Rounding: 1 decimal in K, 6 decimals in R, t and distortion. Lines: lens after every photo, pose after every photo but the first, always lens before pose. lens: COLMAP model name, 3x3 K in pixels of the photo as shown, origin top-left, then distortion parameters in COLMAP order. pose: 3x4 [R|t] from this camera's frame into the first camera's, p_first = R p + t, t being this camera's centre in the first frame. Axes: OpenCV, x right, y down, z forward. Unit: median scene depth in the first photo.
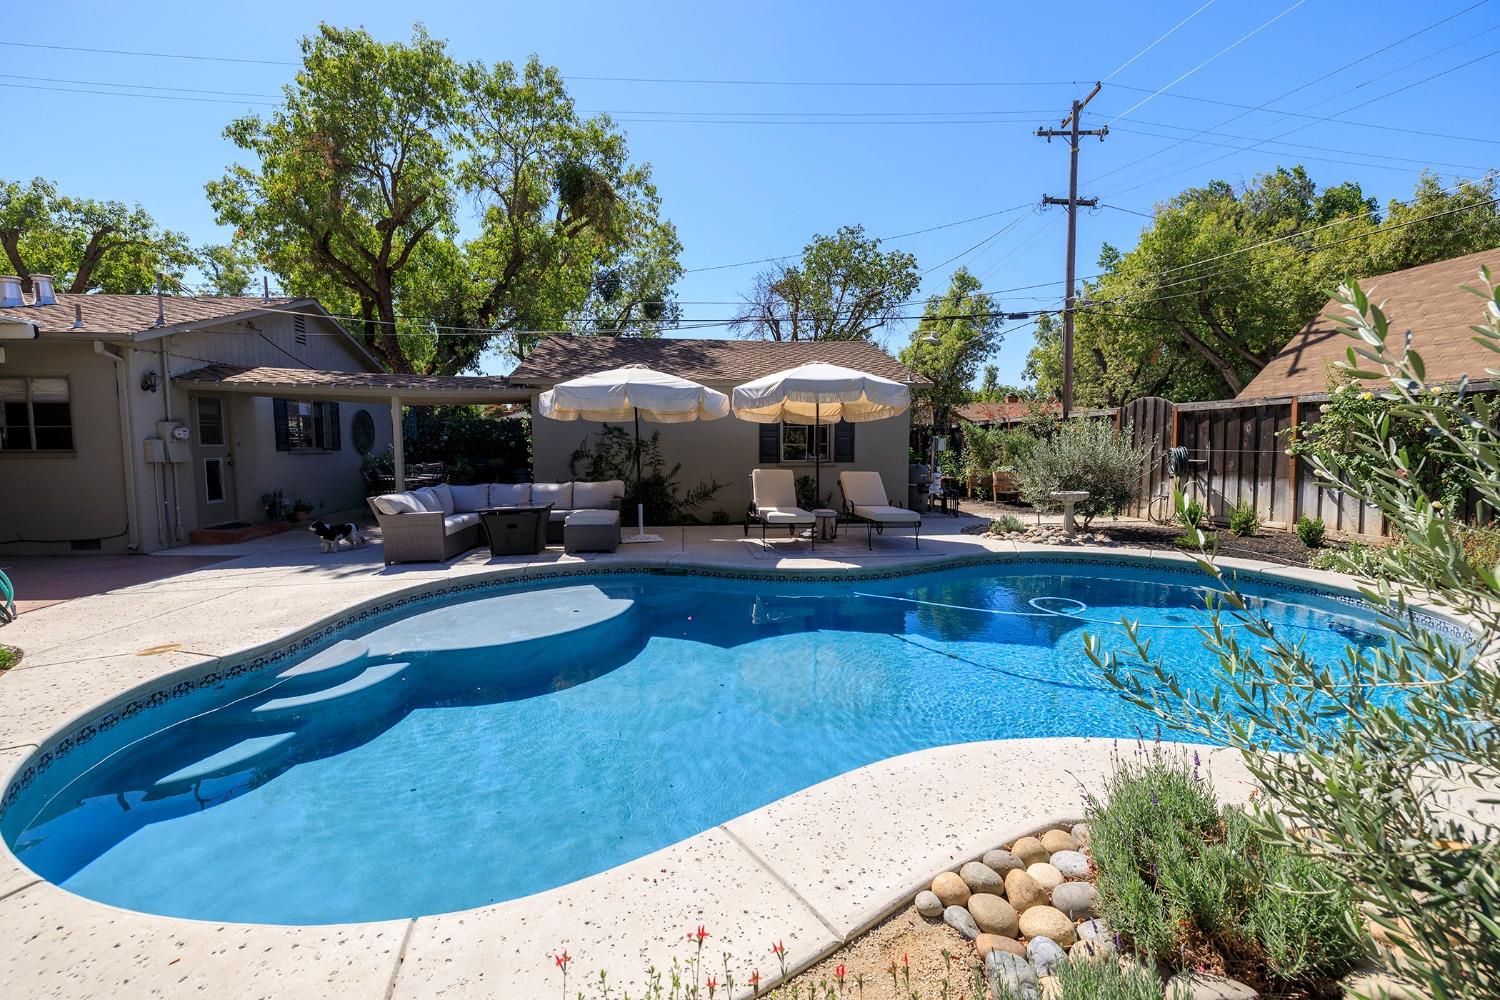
lens RADIAL K [[630.7, 0, 737.8], [0, 630.7, 499.3], [0, 0, 1]] dist [0.000166, -0.000034]
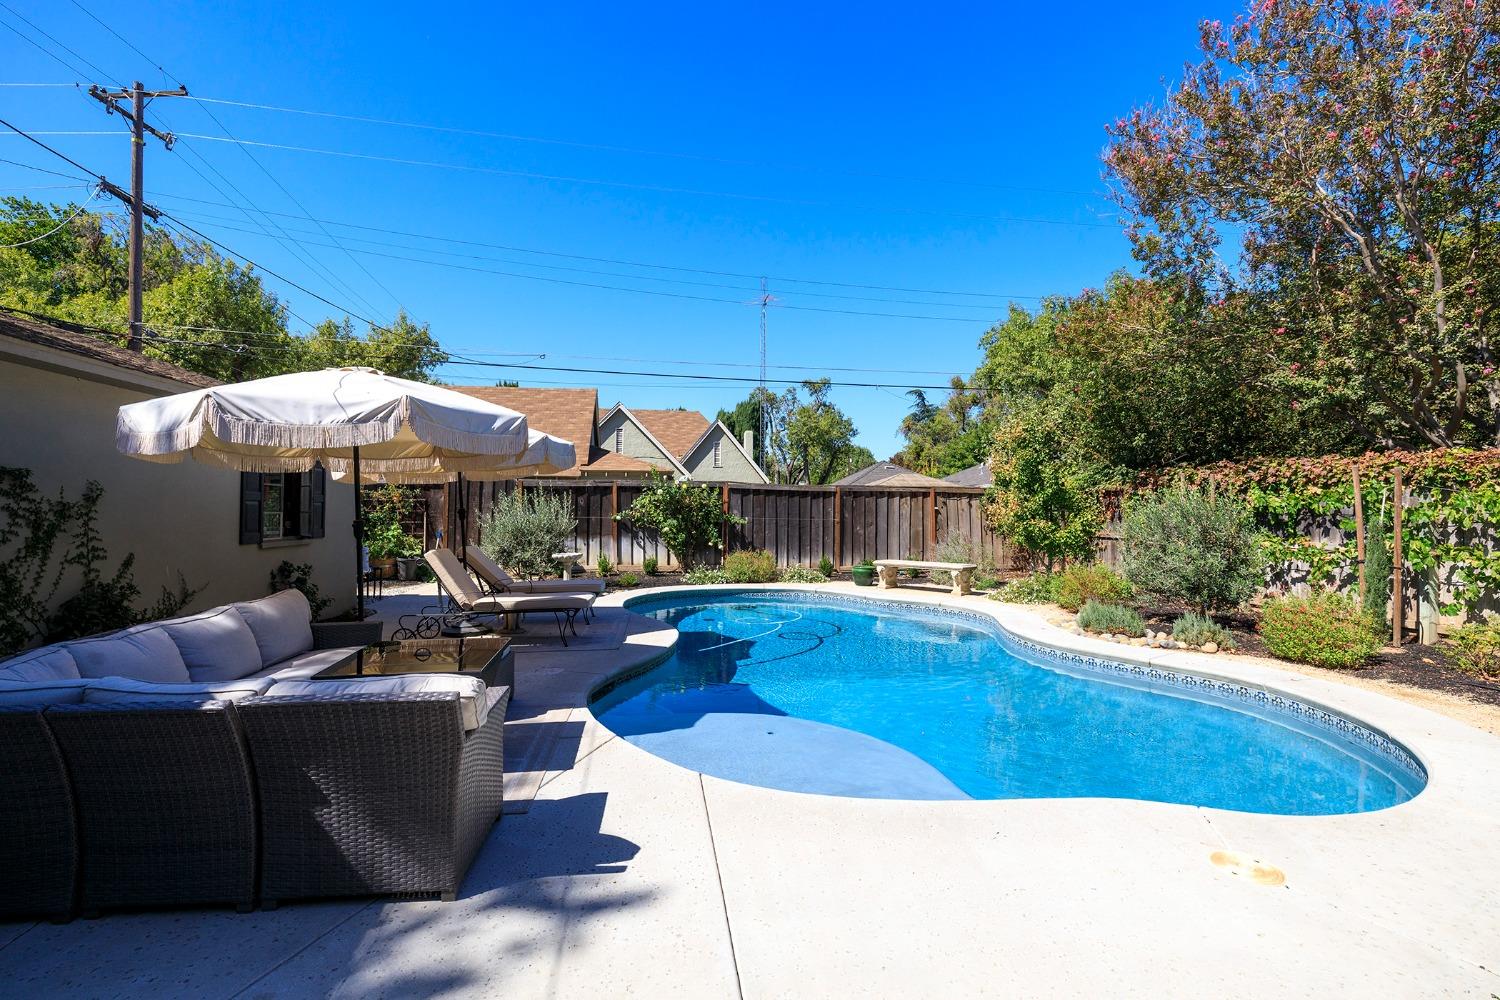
lens RADIAL K [[675.9, 0, 735.3], [0, 675.9, 496.5], [0, 0, 1]] dist [0.008225, -0.000179]
pose [[0.015364, 0.022473, 0.999629, -0.598024], [0.081263, 0.996412, -0.023650, -0.050701], [-0.996574, 0.081596, 0.013482, 0.540766]]
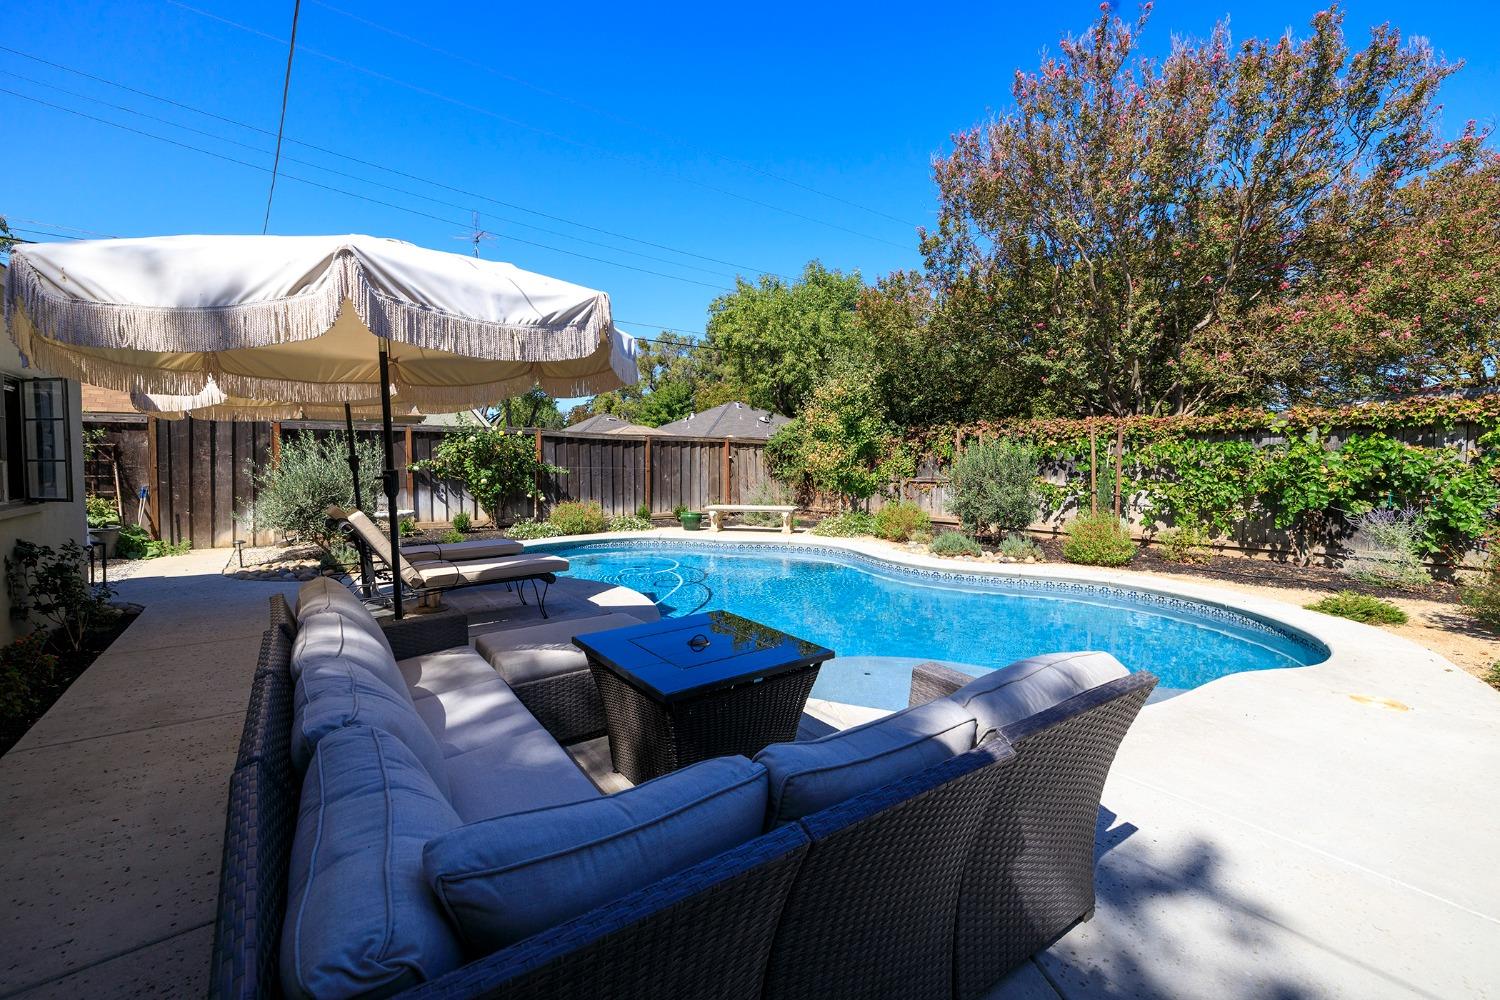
lens RADIAL K [[630.7, 0, 738.5], [0, 630.7, 494.4], [0, 0, 1]] dist [0.000166, -0.000034]
pose [[-0.464402, -0.045084, 0.884476, -0.479608], [0.075992, 0.992992, 0.090515, -0.069505], [-0.882358, 0.109249, -0.457722, 0.793826]]
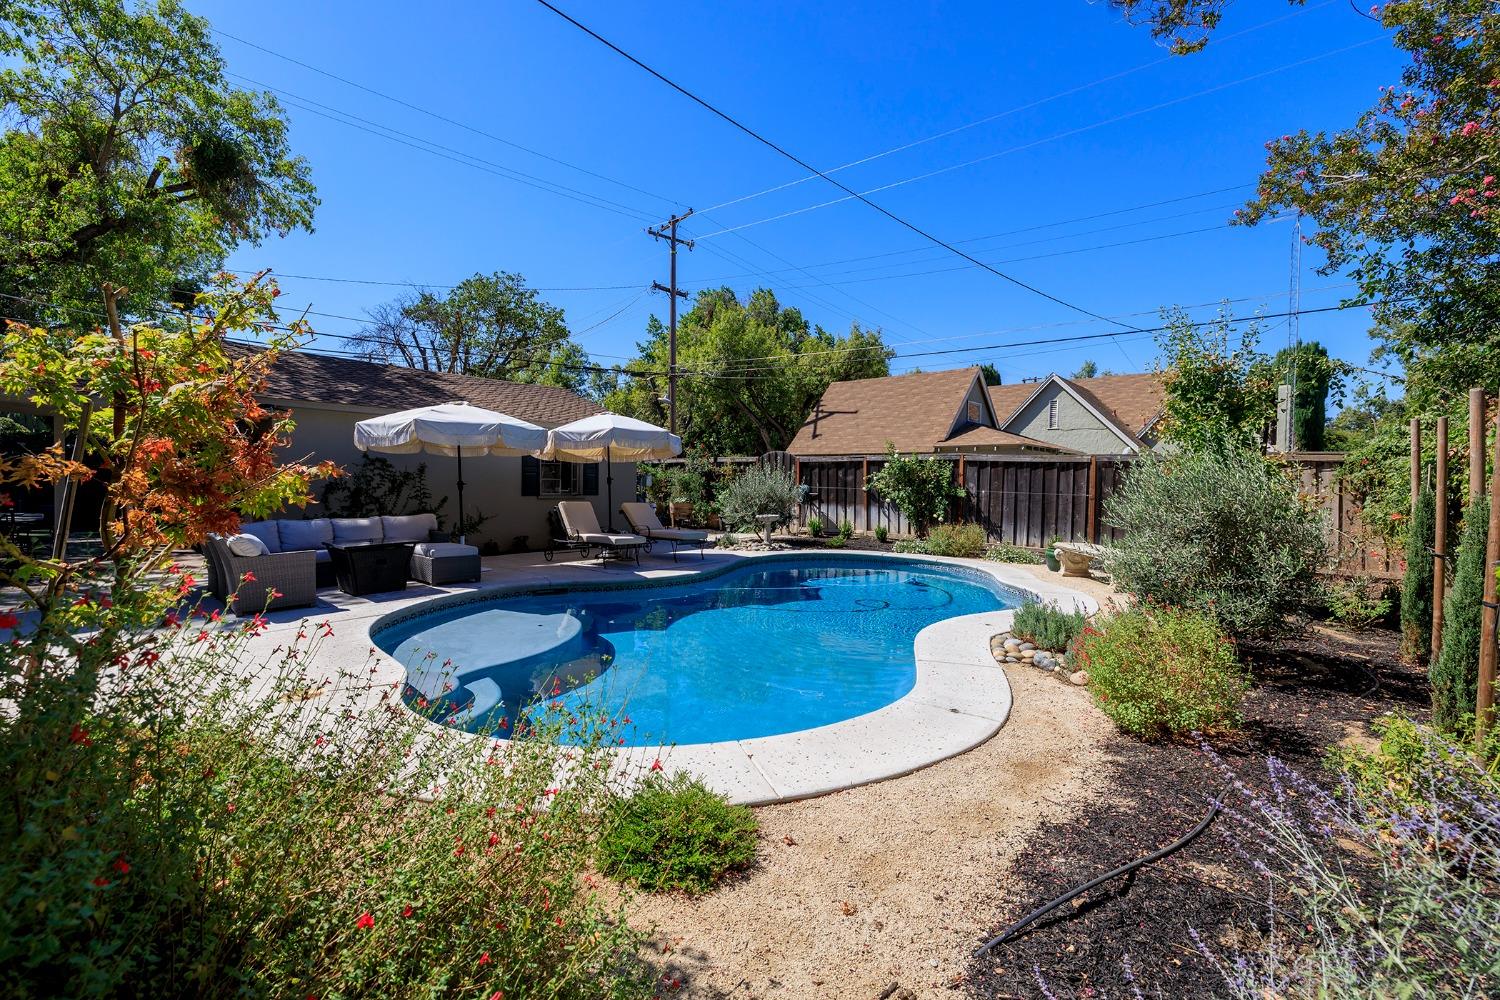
lens RADIAL K [[630.7, 0, 743.2], [0, 630.7, 493.3], [0, 0, 1]] dist [0.000166, -0.000034]
pose [[0.755598, 0.000640, 0.655035, -0.392897], [0.039344, 0.998150, -0.046360, 0.002929], [-0.653852, 0.060801, 0.754175, -0.061642]]
